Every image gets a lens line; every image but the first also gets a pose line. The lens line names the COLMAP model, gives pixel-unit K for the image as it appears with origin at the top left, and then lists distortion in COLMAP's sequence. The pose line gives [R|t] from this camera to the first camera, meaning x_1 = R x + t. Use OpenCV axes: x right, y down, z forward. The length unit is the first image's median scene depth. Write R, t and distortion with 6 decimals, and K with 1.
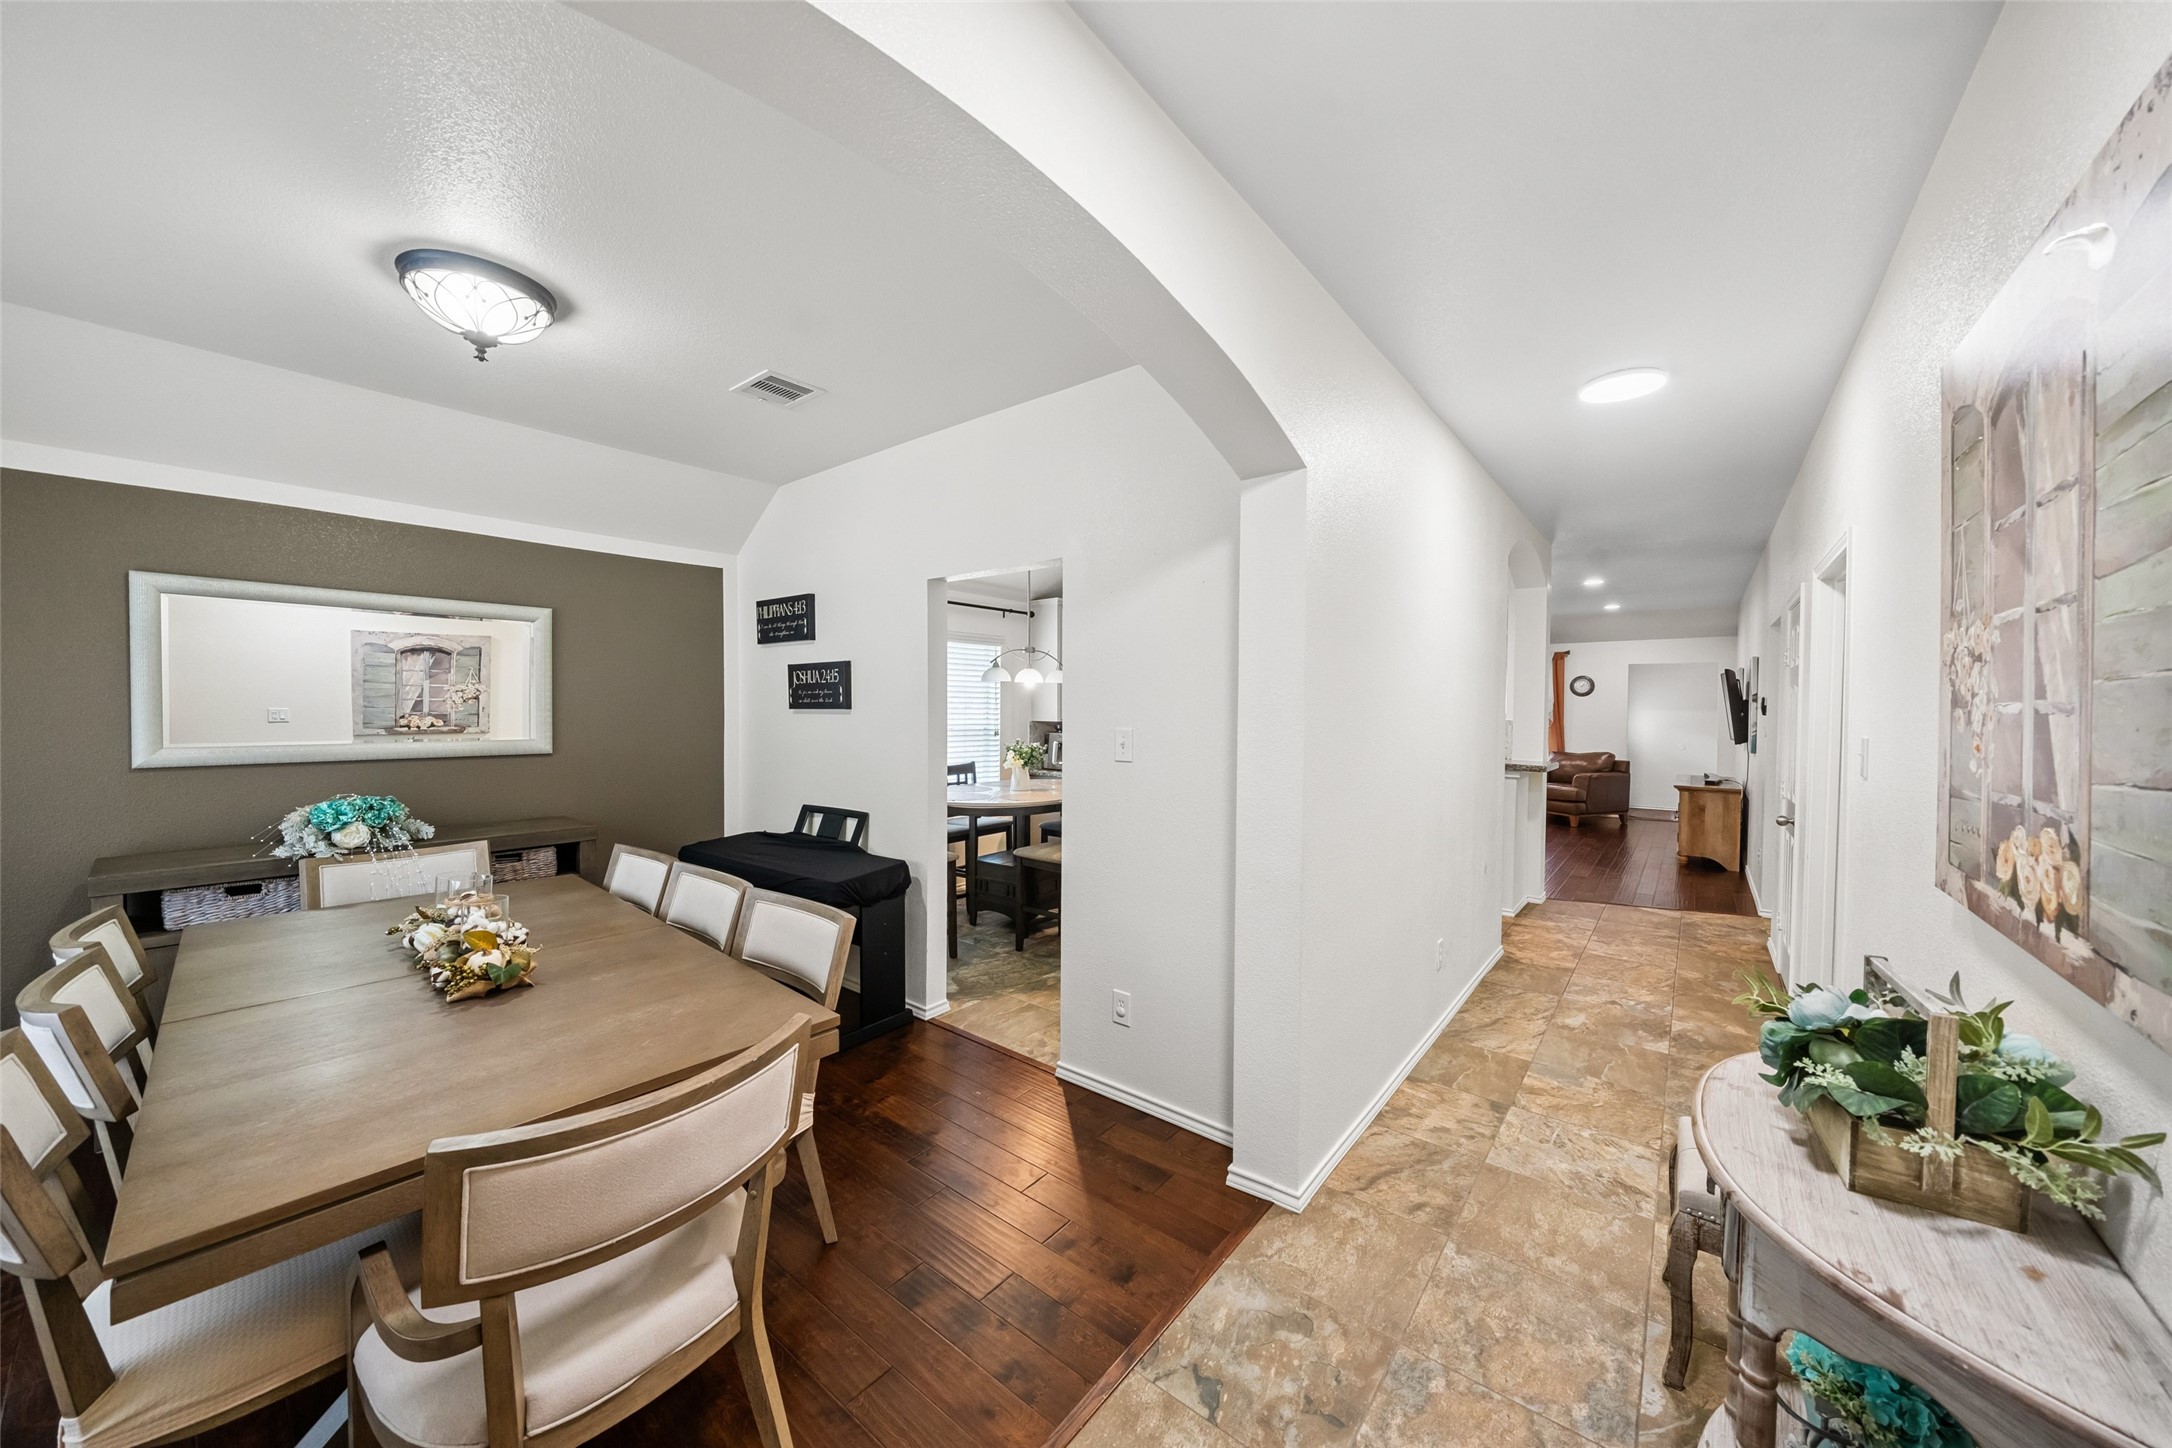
lens RADIAL K [[755.2, 0, 1090.1], [0, 755.2, 723.0], [0, 0, 1]] dist [-0.004931, -0.000019]
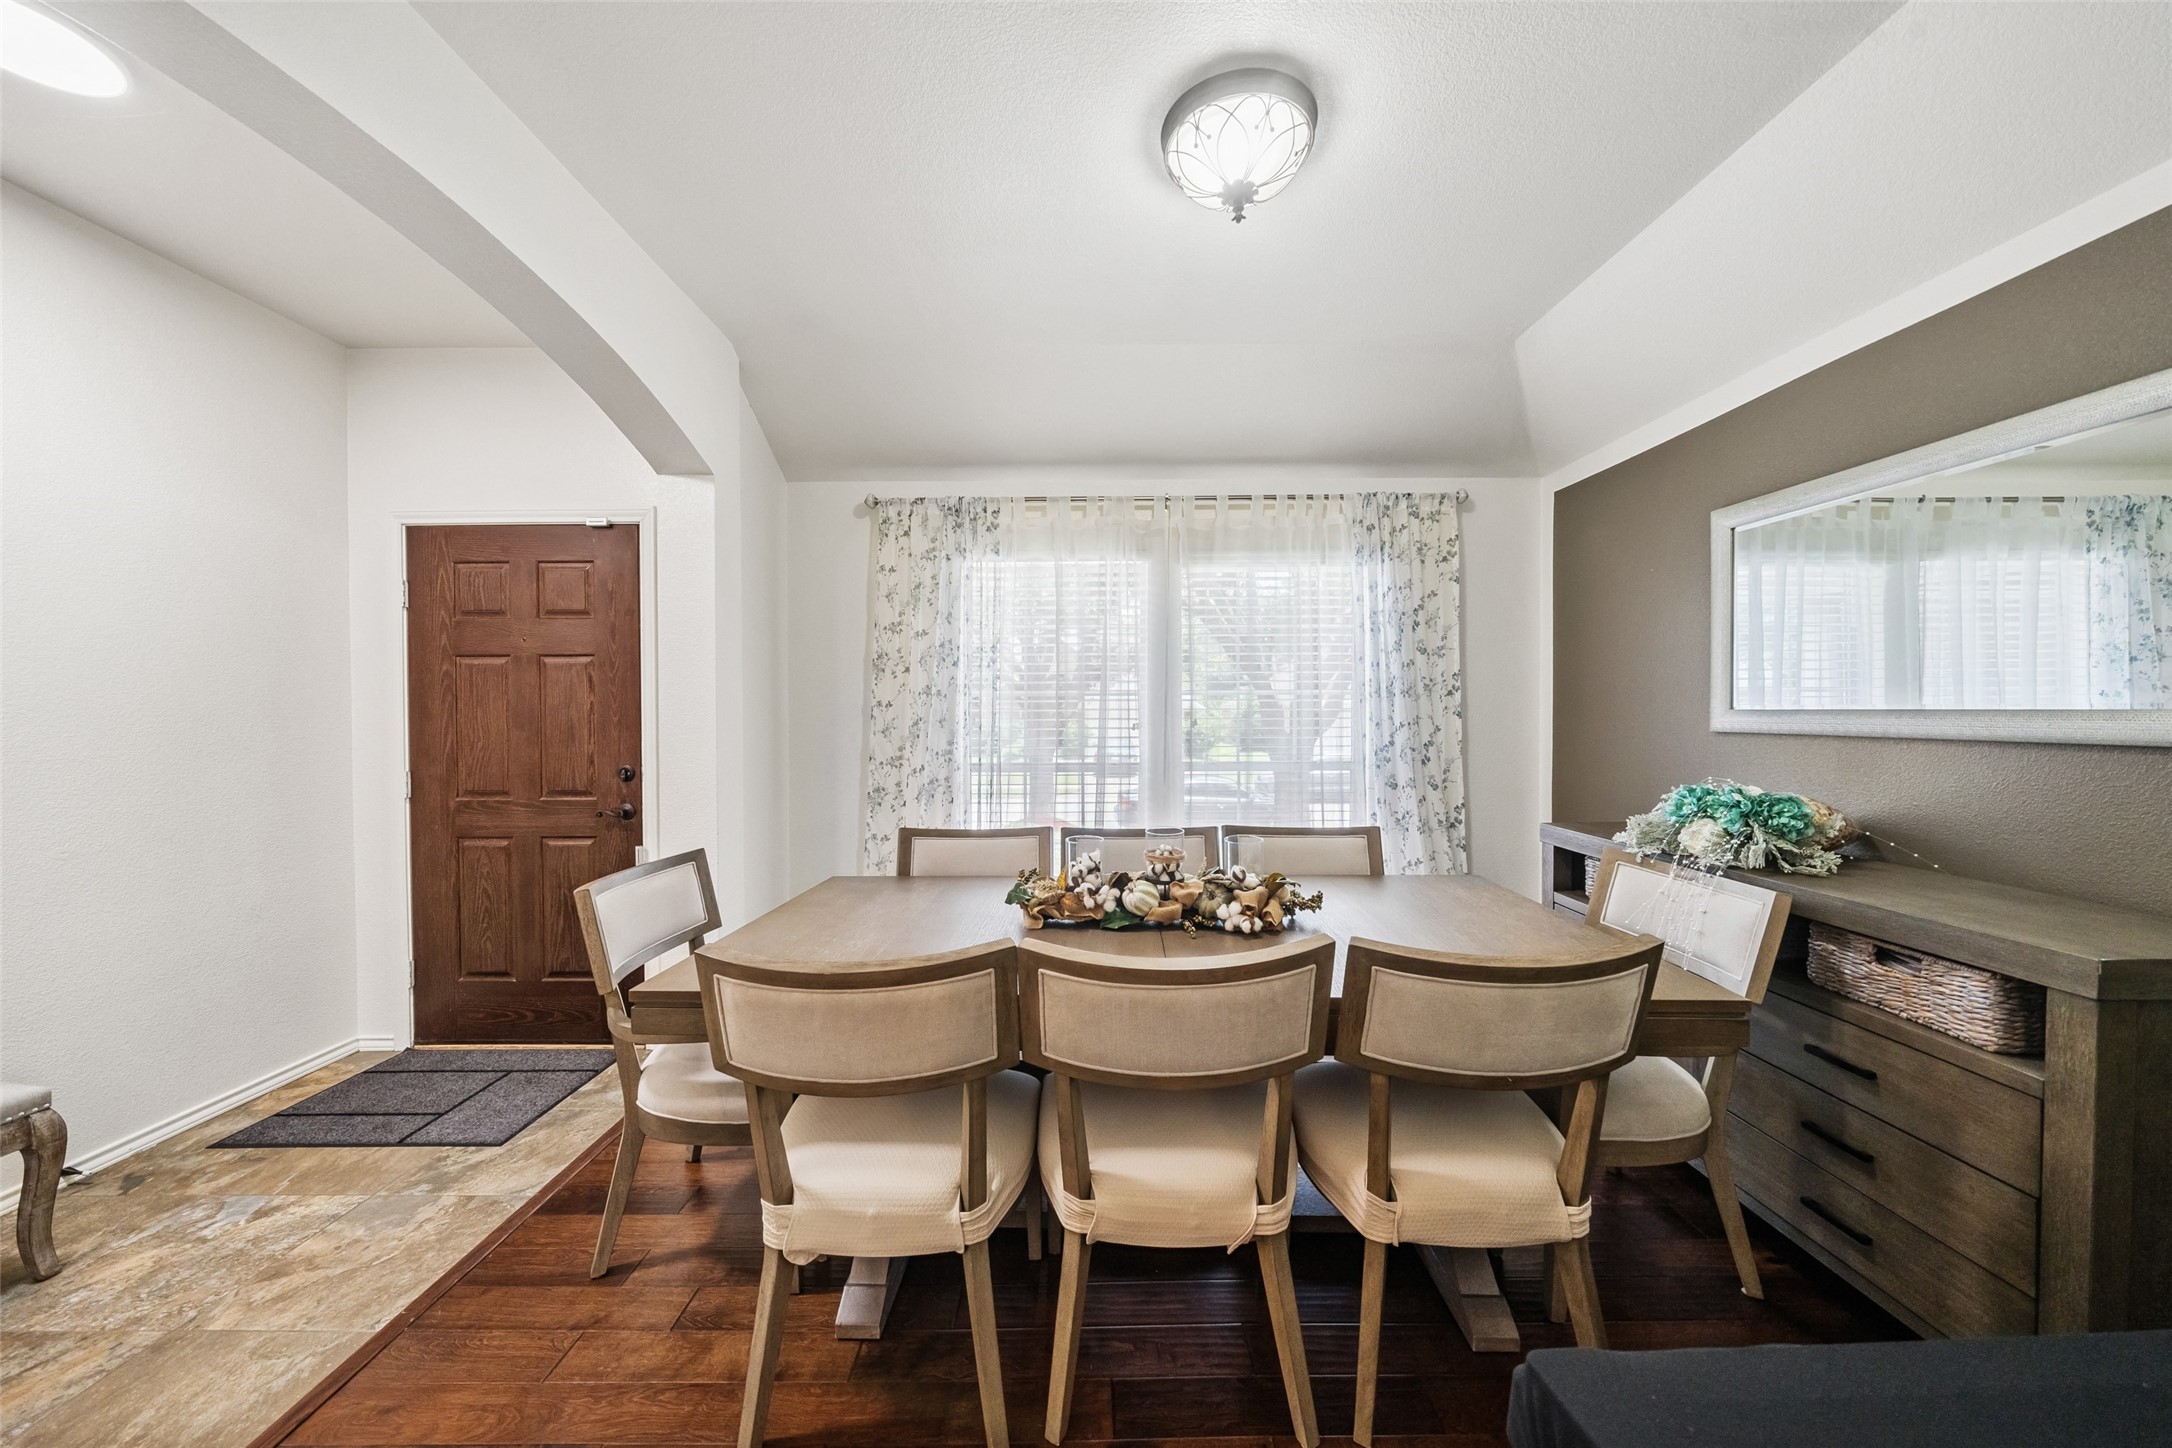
lens RADIAL K [[755.2, 0, 1090.1], [0, 755.2, 723.0], [0, 0, 1]] dist [-0.004931, -0.000019]
pose [[-0.776058, 0.005332, -0.630638, -0.103059], [-0.016743, 0.999438, 0.029055, 0.029332], [0.630439, 0.033107, -0.775533, 0.990462]]
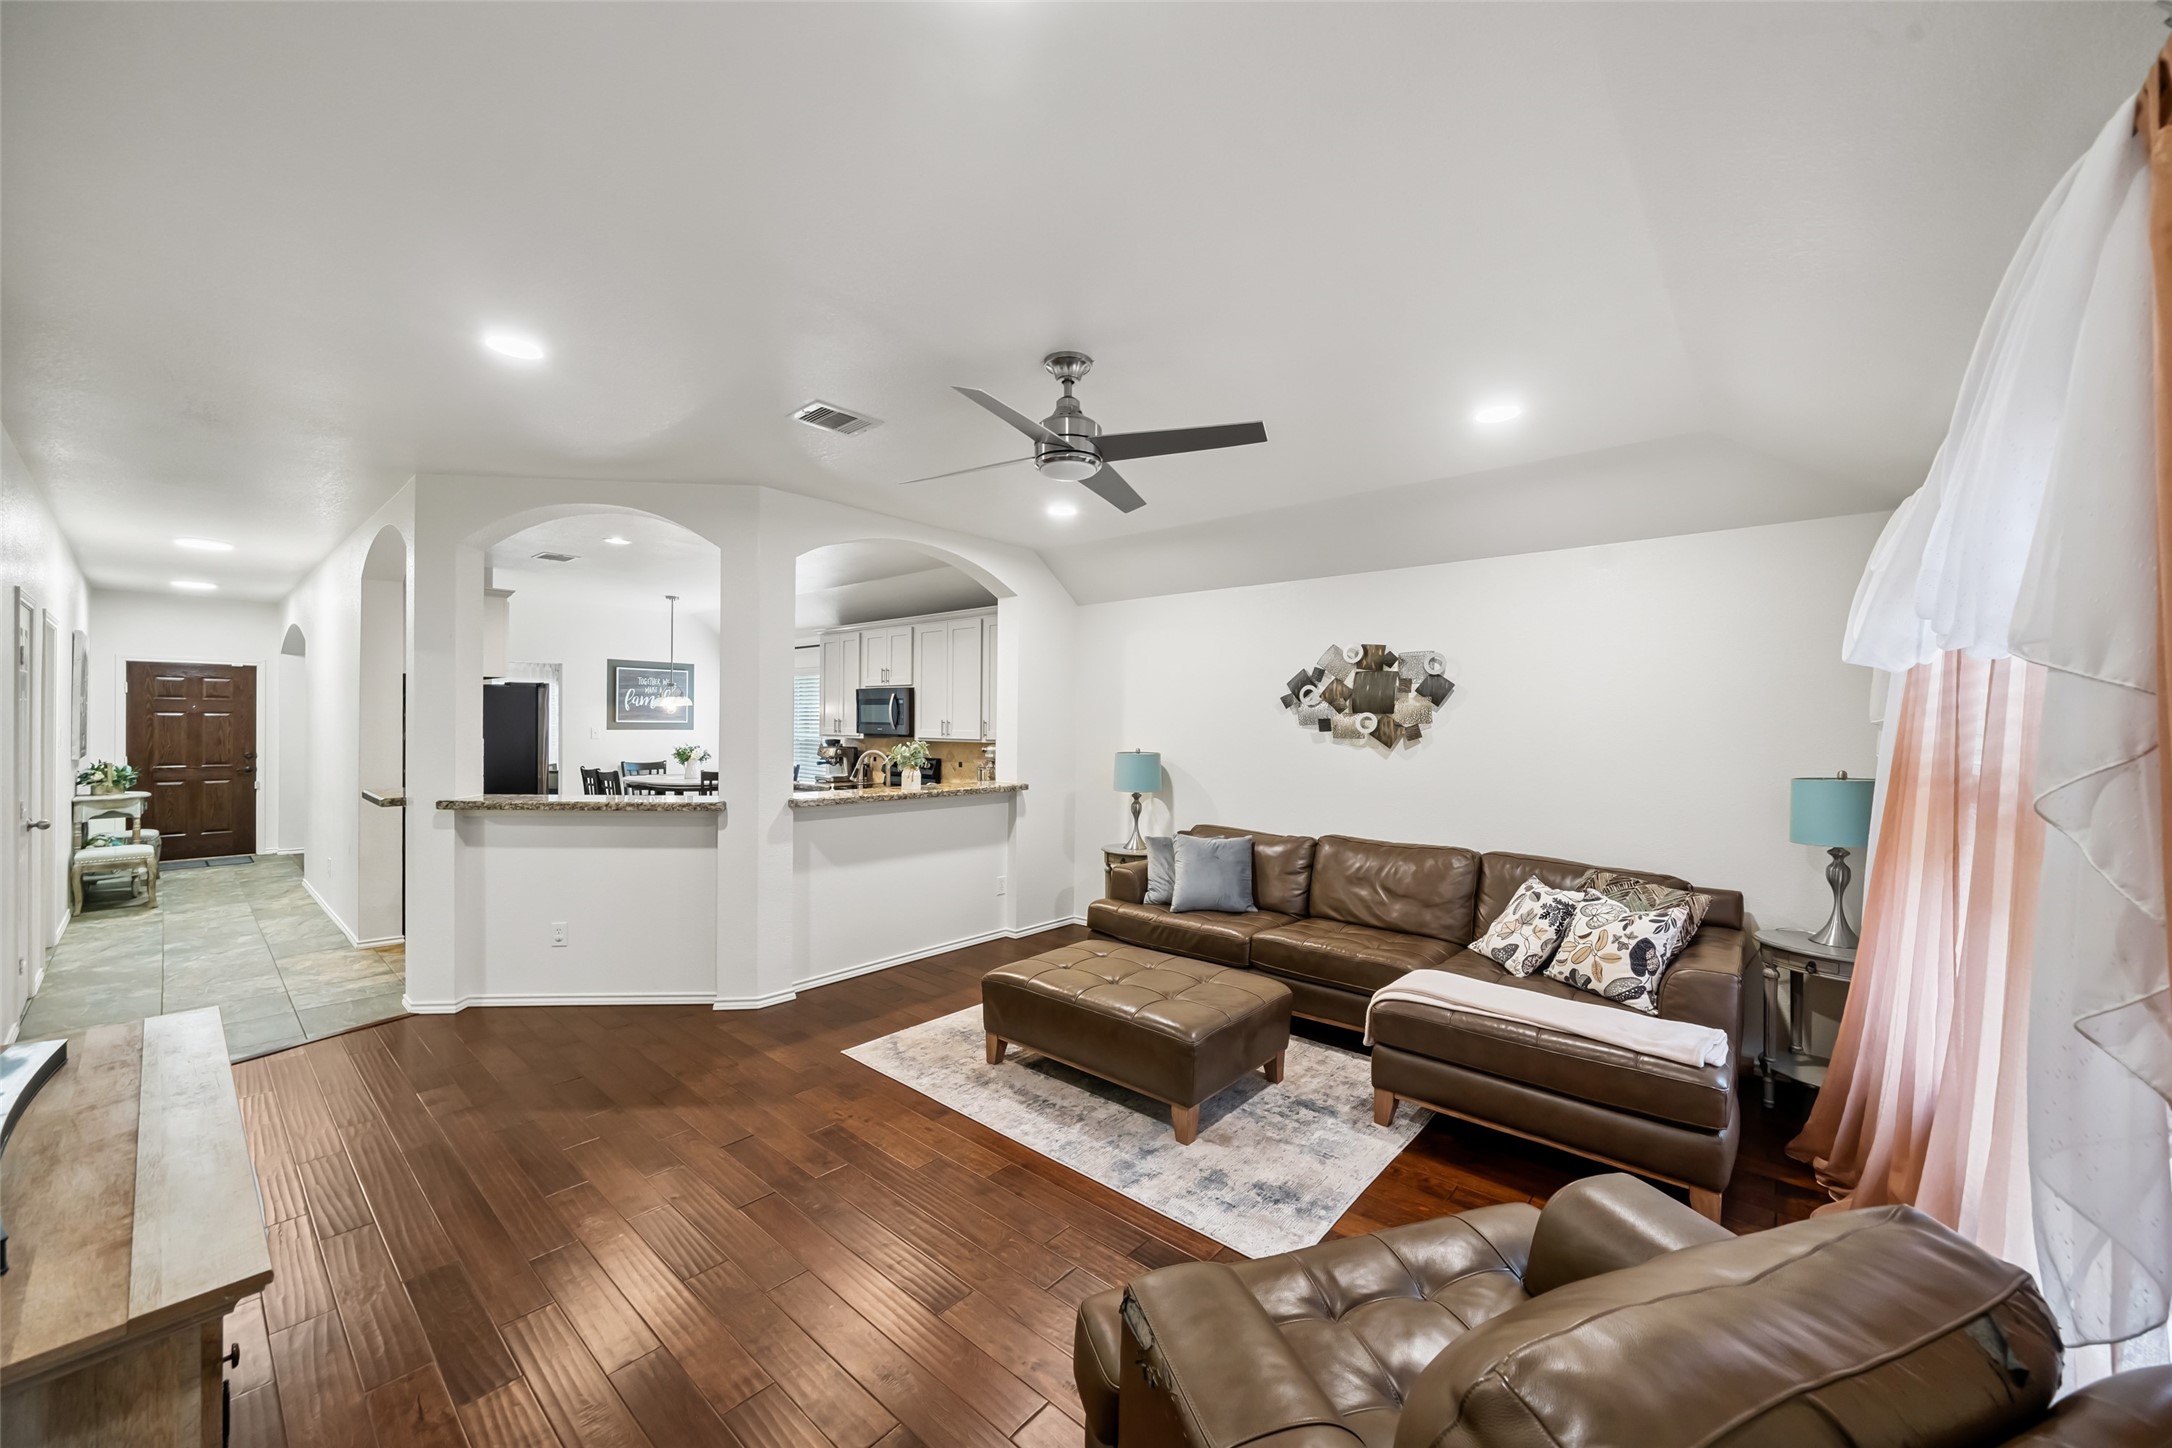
lens RADIAL K [[802.5, 0, 1086.0], [0, 802.5, 724.0], [0, 0, 1]] dist [-0.002187, -0.000089]
pose [[-0.035899, -0.002998, -0.999351, 2.127640], [-0.032422, 0.999473, -0.001834, -0.058314], [0.998829, 0.032335, -0.035977, 2.670356]]
